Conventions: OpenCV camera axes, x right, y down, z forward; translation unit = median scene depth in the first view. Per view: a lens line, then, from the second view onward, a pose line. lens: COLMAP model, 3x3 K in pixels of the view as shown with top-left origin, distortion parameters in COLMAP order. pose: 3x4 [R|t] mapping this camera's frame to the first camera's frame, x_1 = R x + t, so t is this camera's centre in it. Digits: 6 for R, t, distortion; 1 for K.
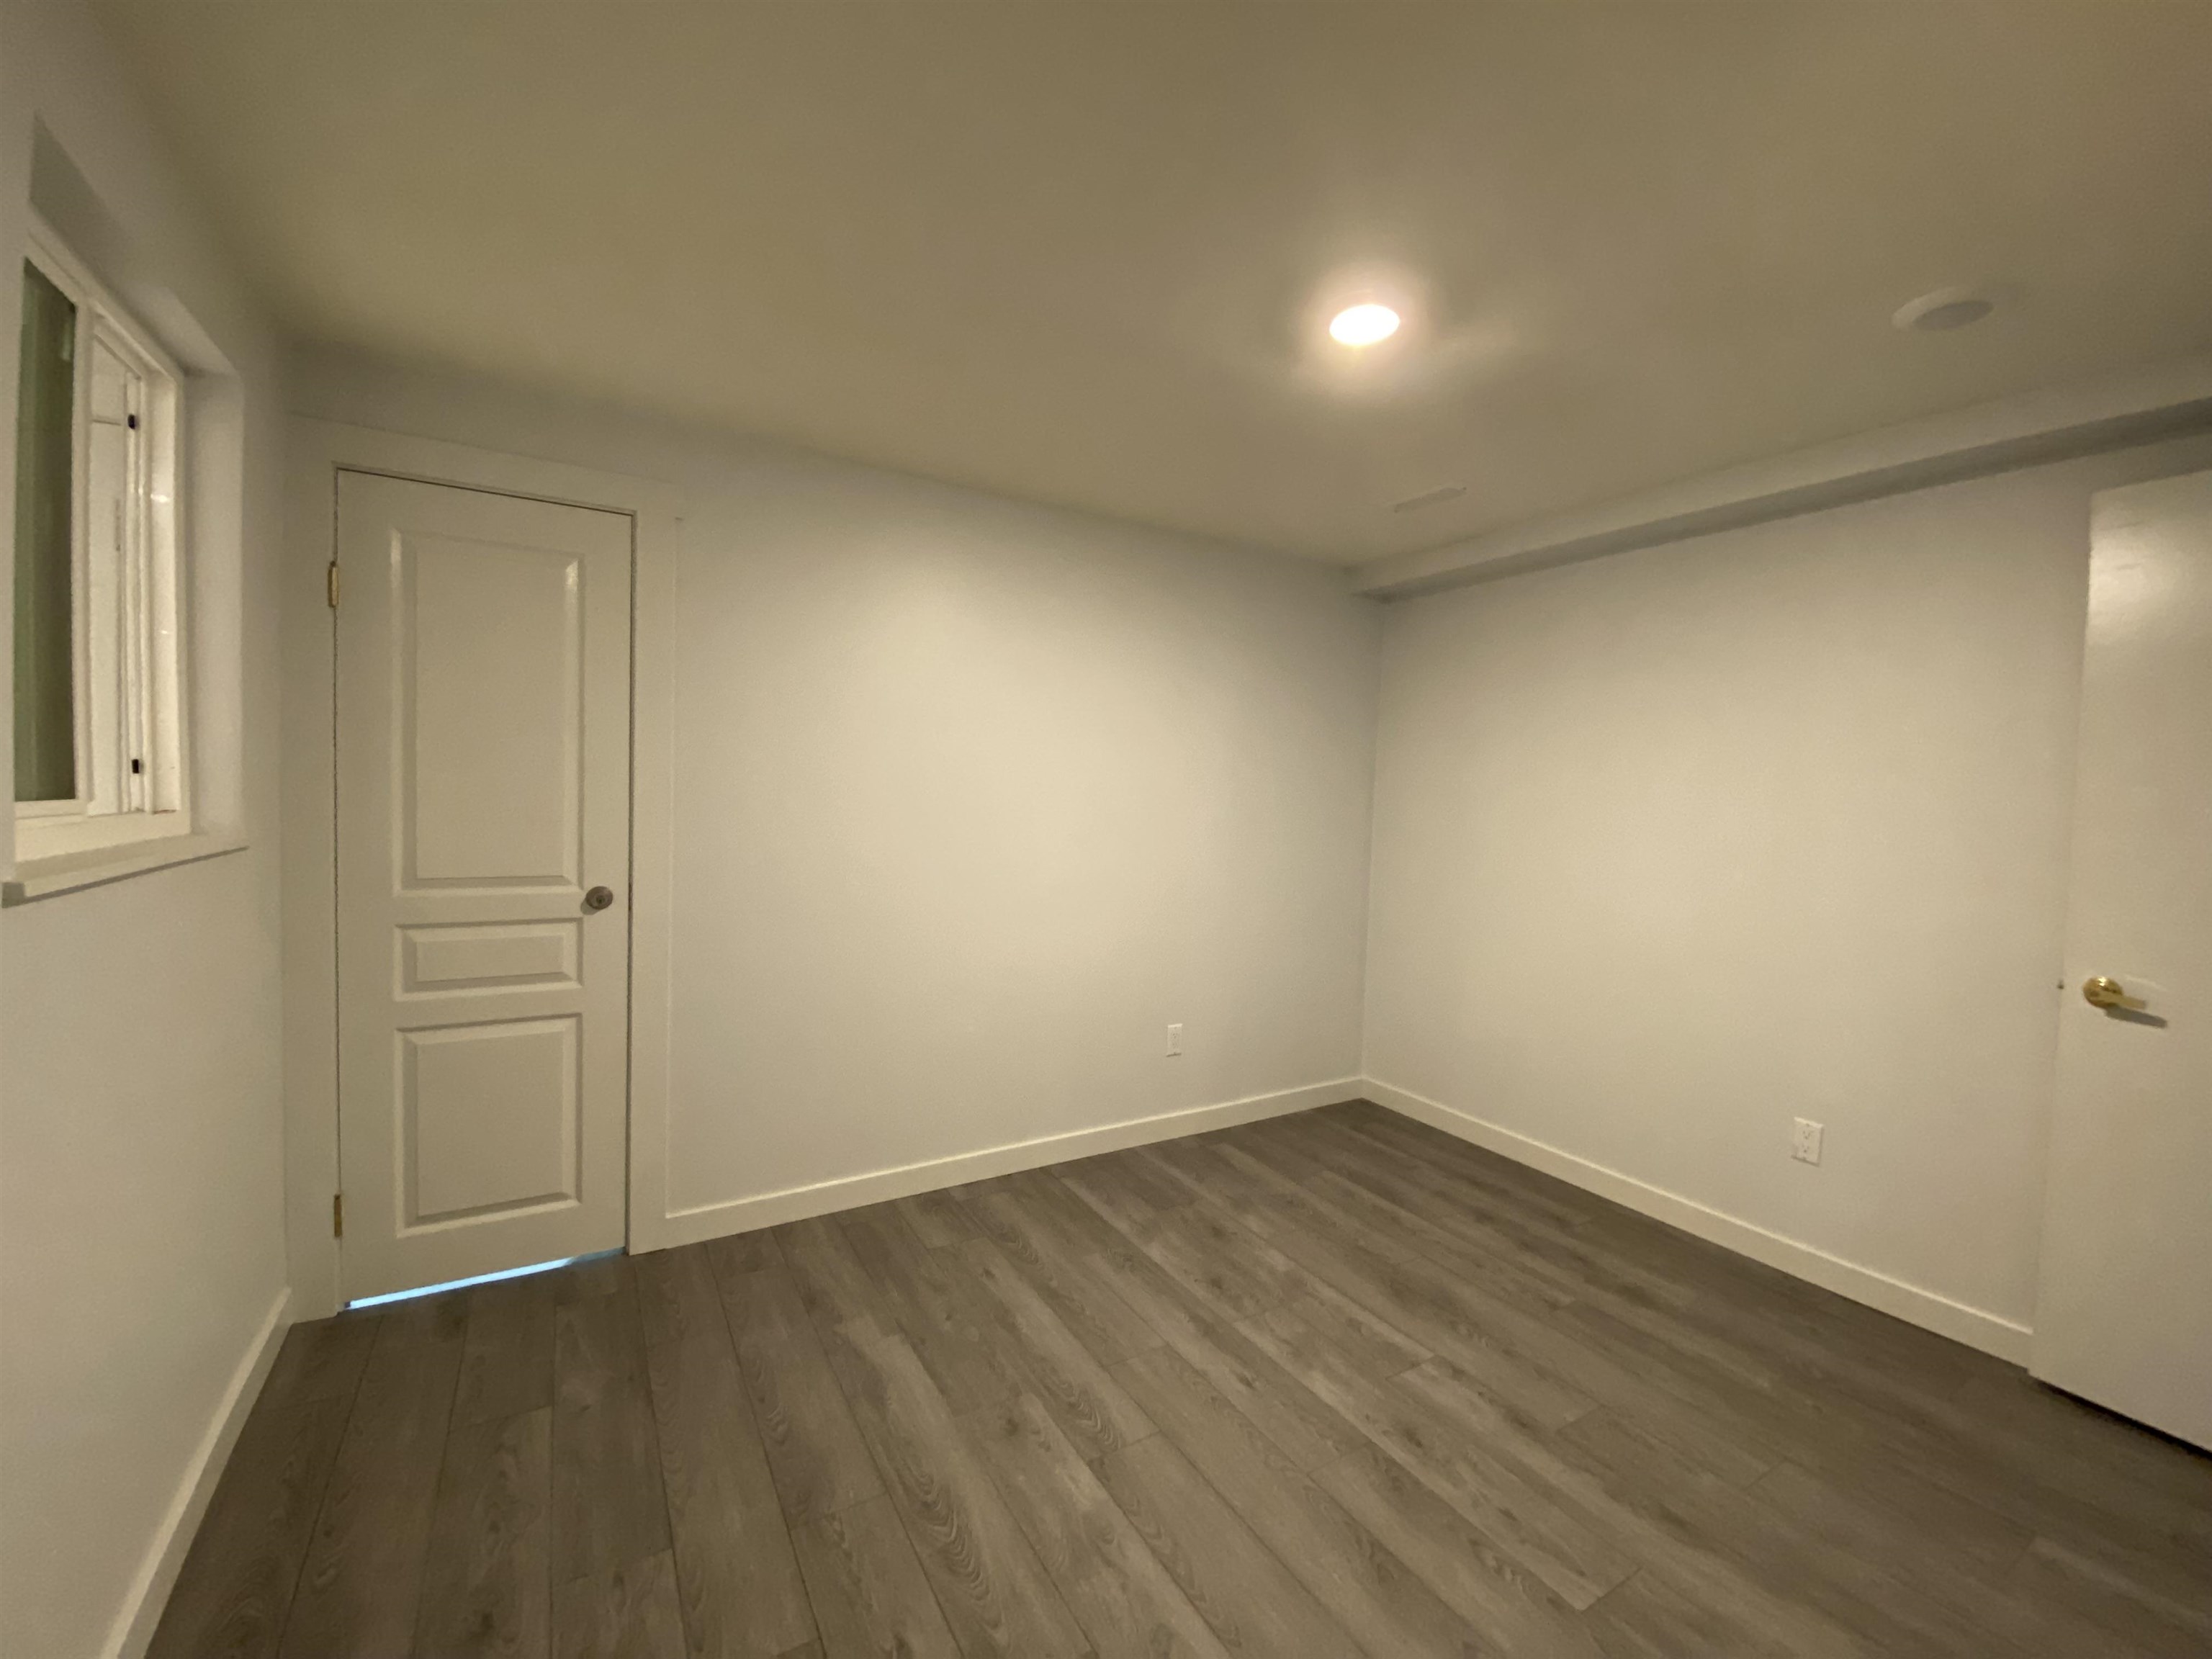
lens RADIAL K [[895.8, 0, 1104.5], [0, 895.8, 827.5], [0, 0, 1]] dist [0.014370, -0.015881]
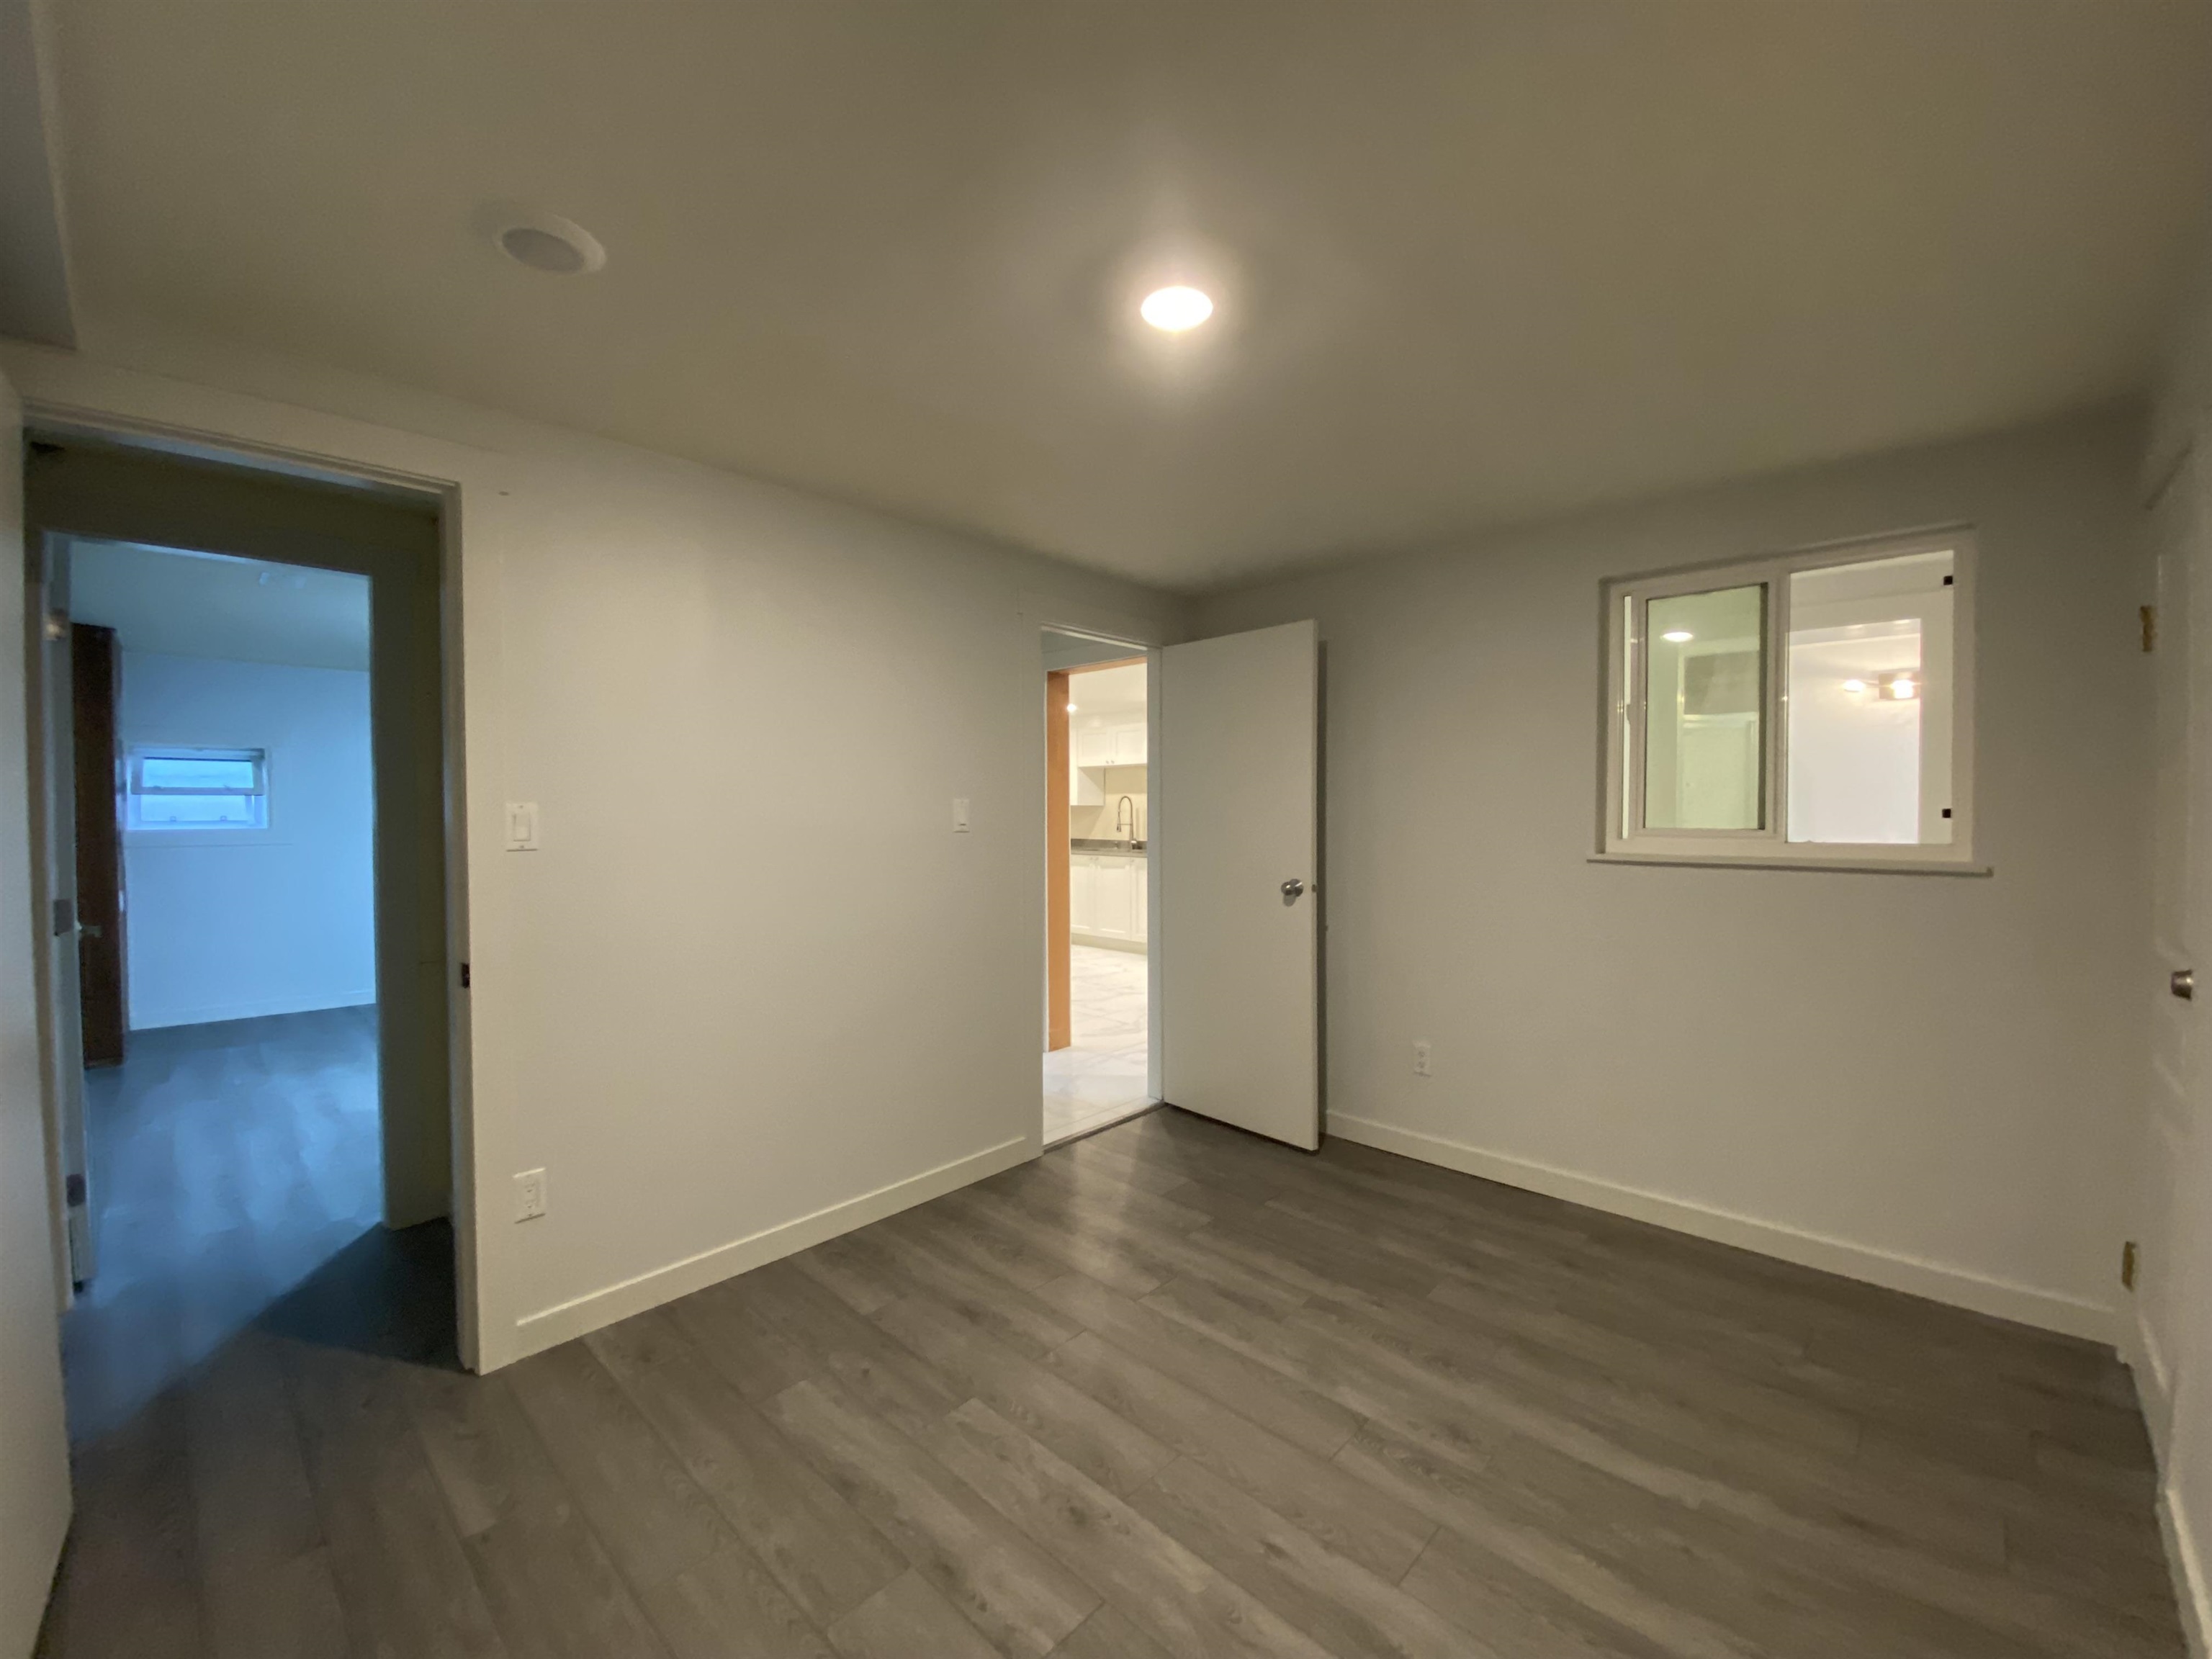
lens RADIAL K [[895.8, 0, 1100.3], [0, 895.8, 826.4], [0, 0, 1]] dist [0.014370, -0.015881]
pose [[-0.963149, -0.023952, -0.267899, 0.589505], [-0.039378, 0.997852, 0.052358, -0.065287], [0.266069, 0.060978, -0.962023, 1.858594]]
